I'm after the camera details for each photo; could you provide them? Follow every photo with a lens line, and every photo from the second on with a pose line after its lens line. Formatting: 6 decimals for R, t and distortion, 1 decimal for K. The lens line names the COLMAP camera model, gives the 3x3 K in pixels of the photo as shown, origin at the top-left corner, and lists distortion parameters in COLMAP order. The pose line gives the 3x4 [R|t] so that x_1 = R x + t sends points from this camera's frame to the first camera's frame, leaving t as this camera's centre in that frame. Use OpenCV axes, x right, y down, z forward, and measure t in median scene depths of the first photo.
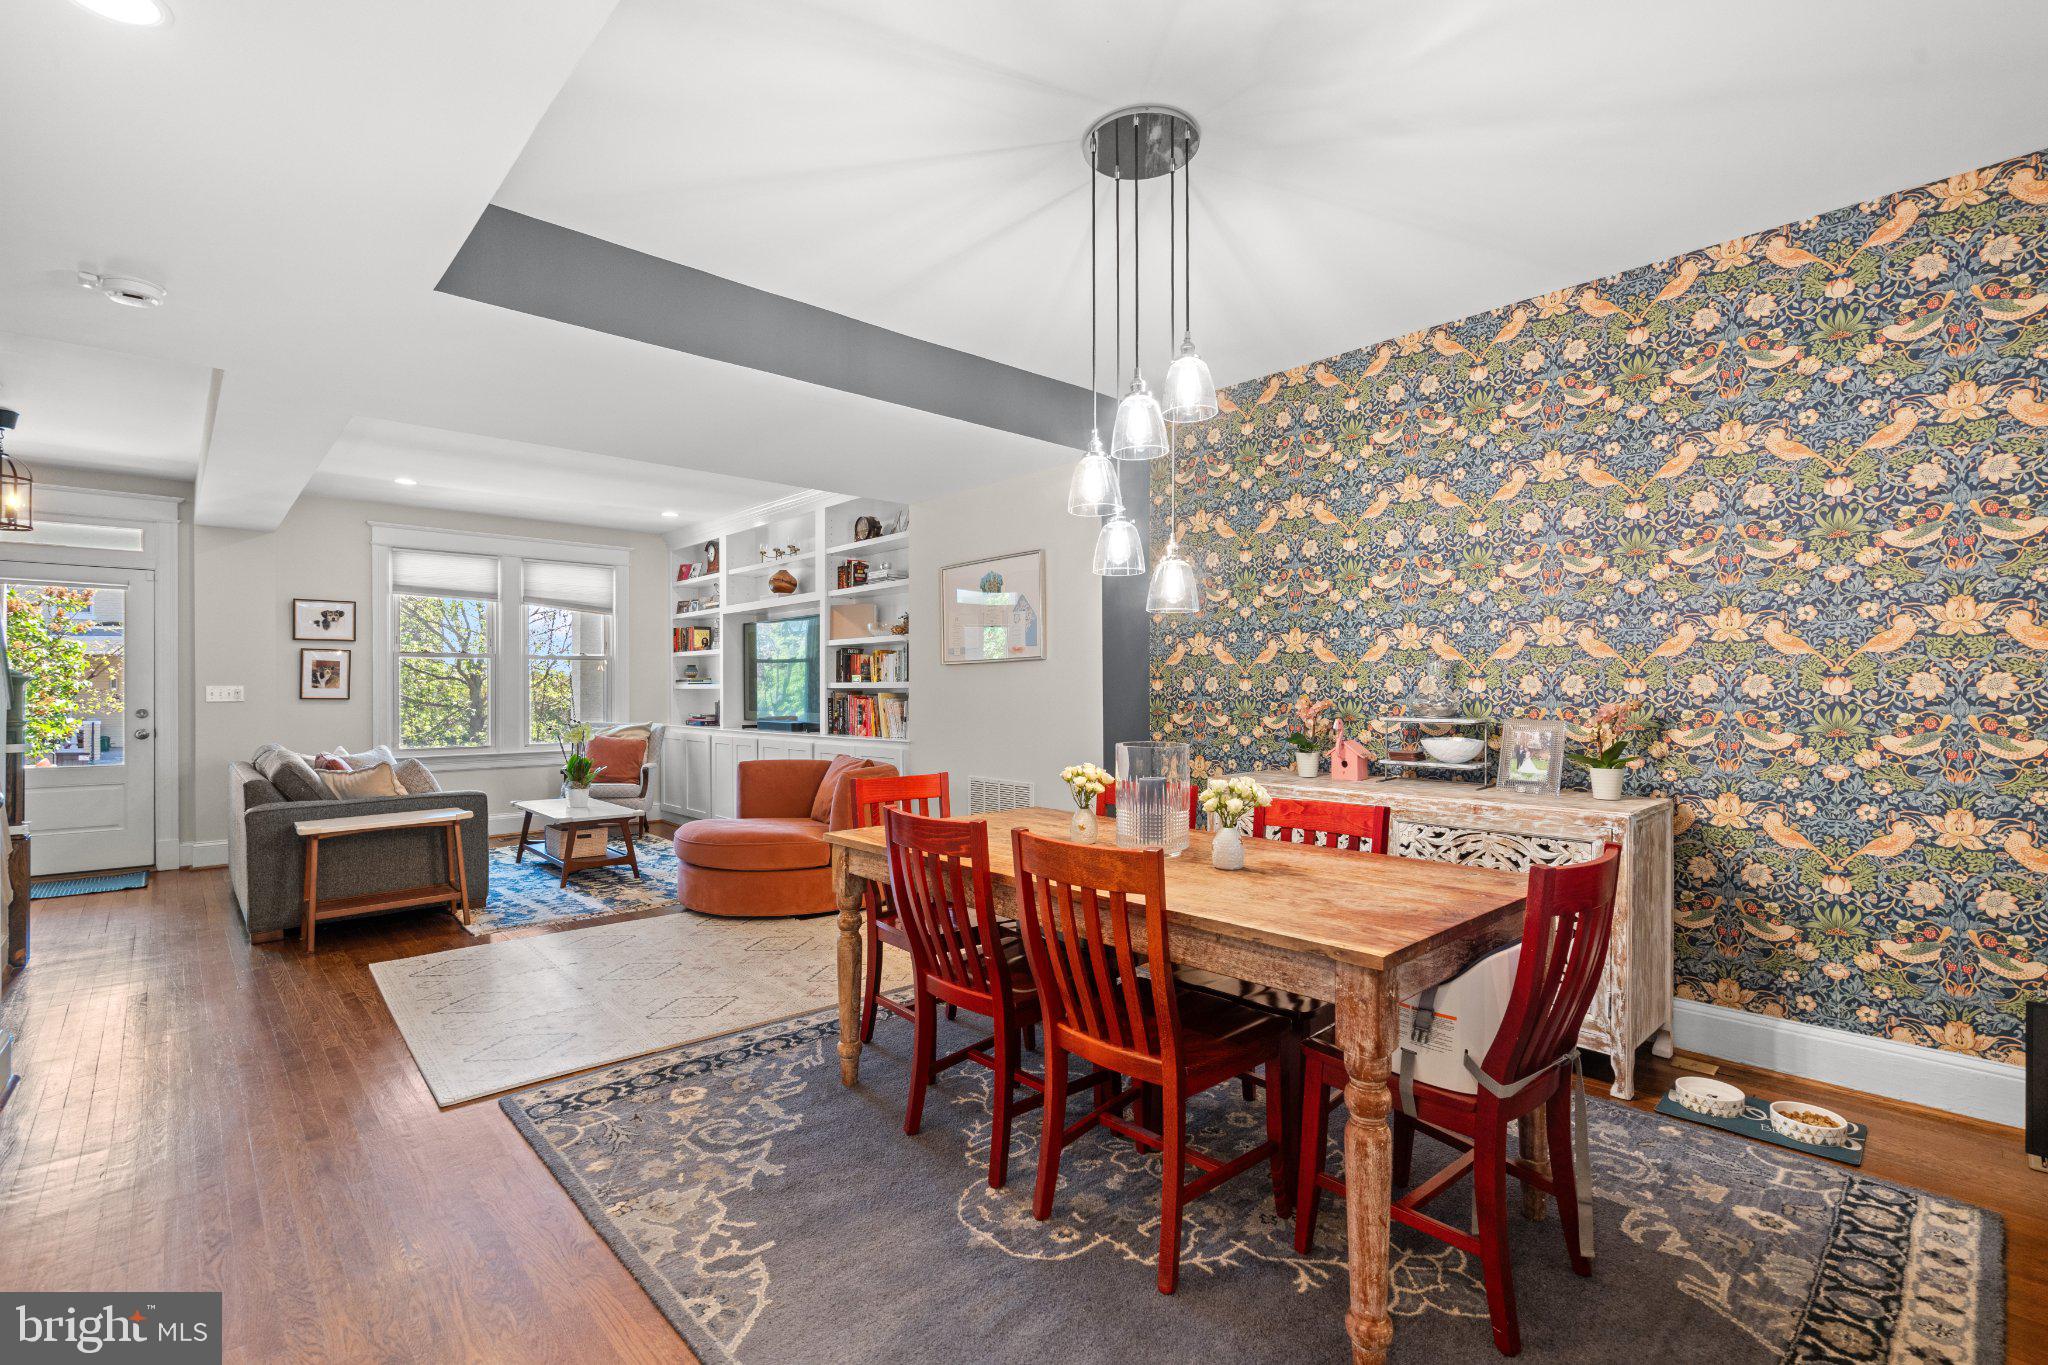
lens RADIAL K [[925.6, 0, 1016.2], [0, 925.6, 695.5], [0, 0, 1]] dist [-0.006825, 0.002074]
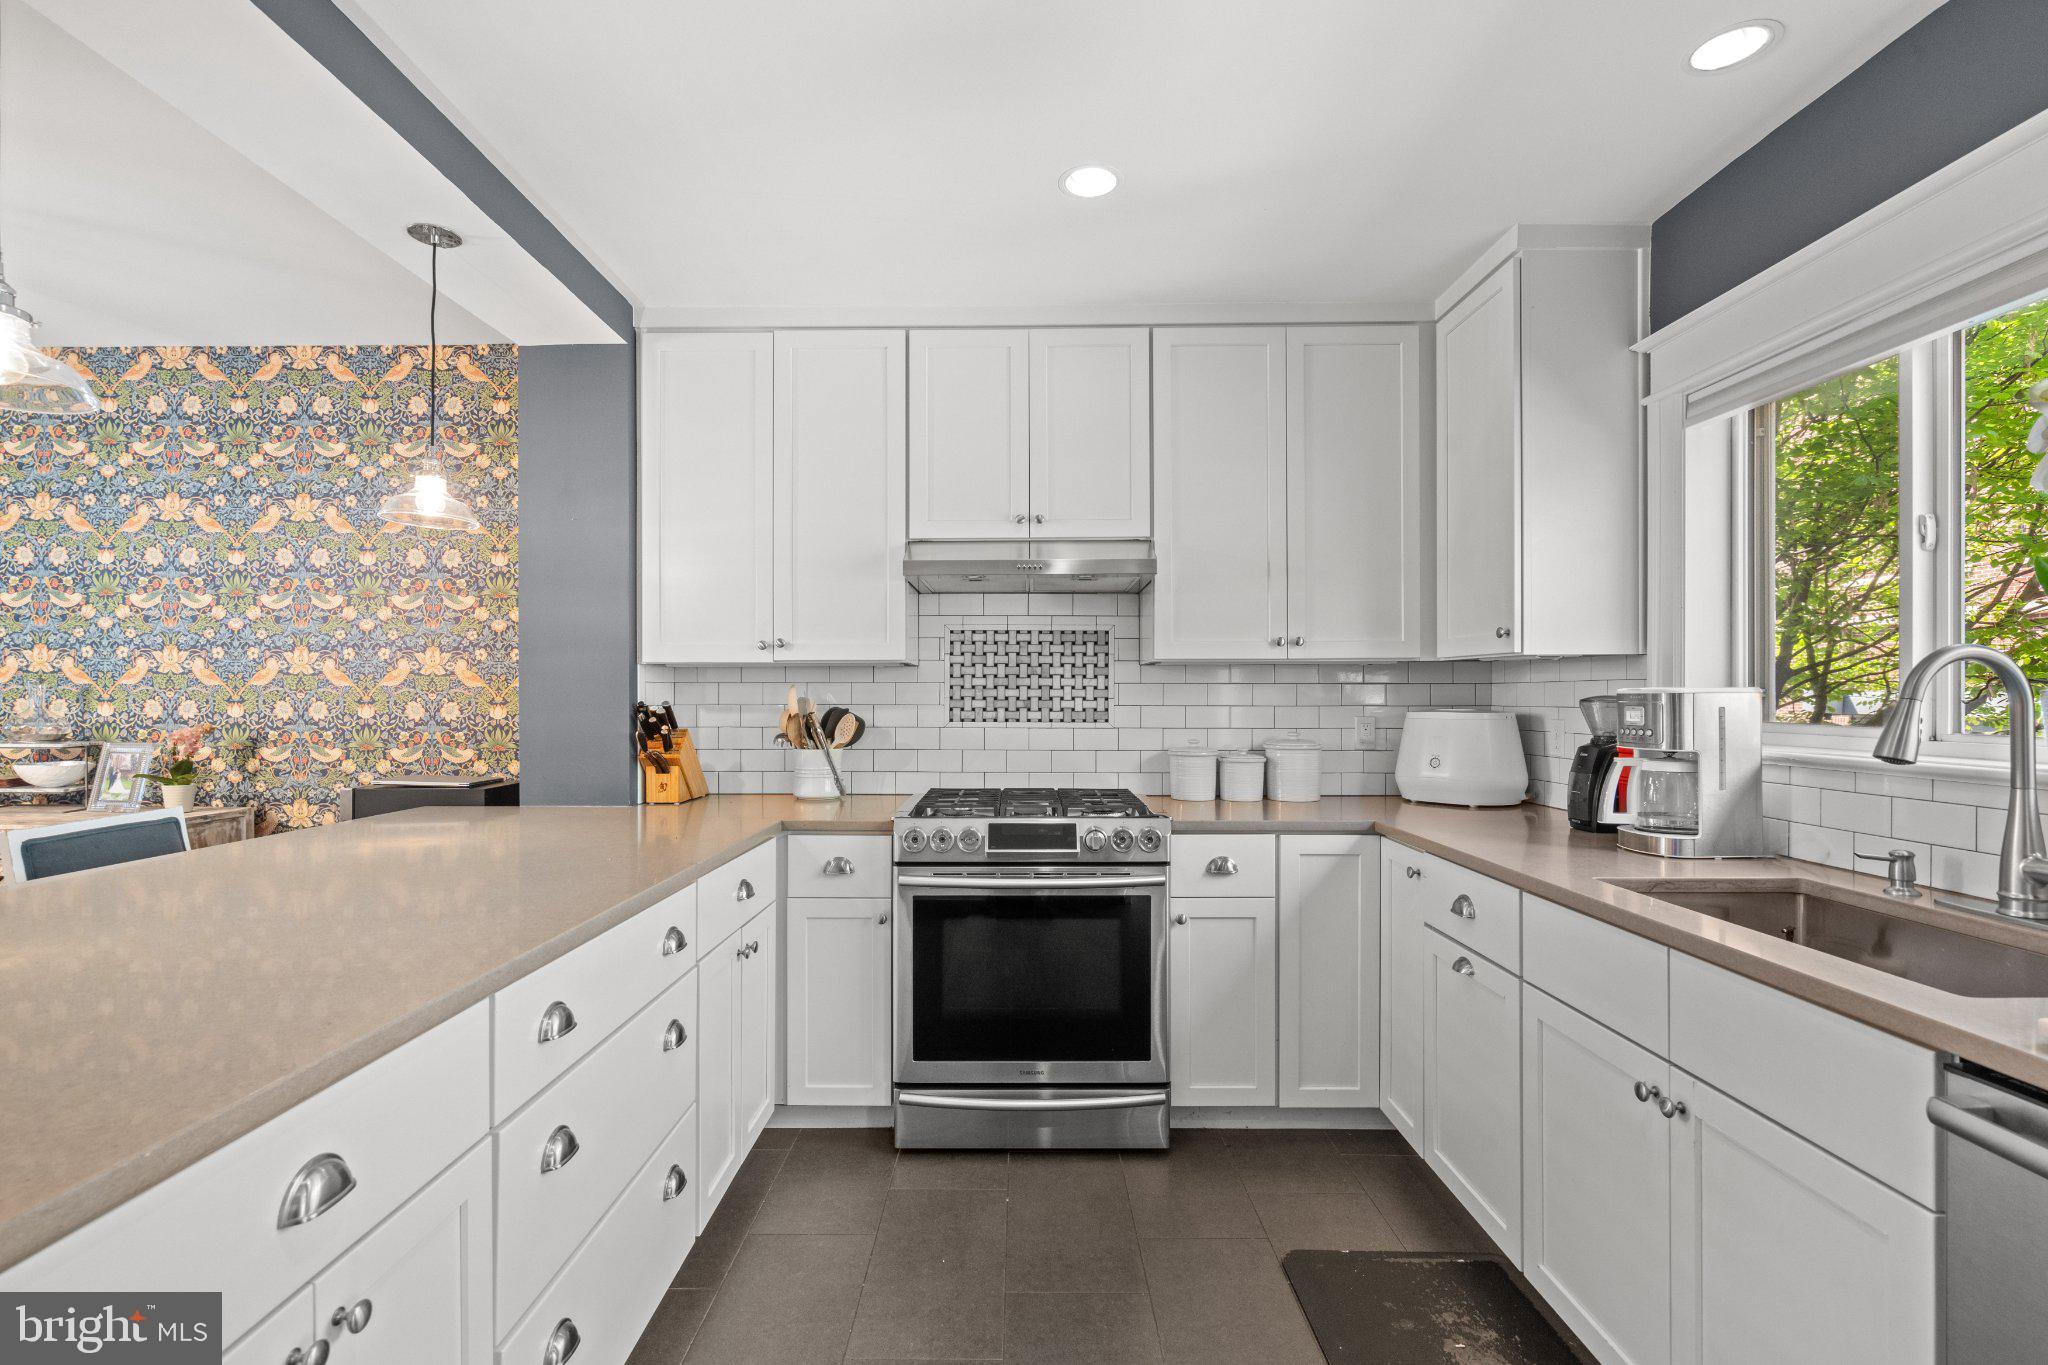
lens RADIAL K [[925.6, 0, 1094.0], [0, 925.6, 722.8], [0, 0, 1]] dist [-0.006825, 0.002074]
pose [[0.677332, -0.001434, 0.735676, 0.548948], [0.000871, 0.999999, 0.001147, 0.004587], [-0.735677, -0.000136, 0.677332, -0.556802]]
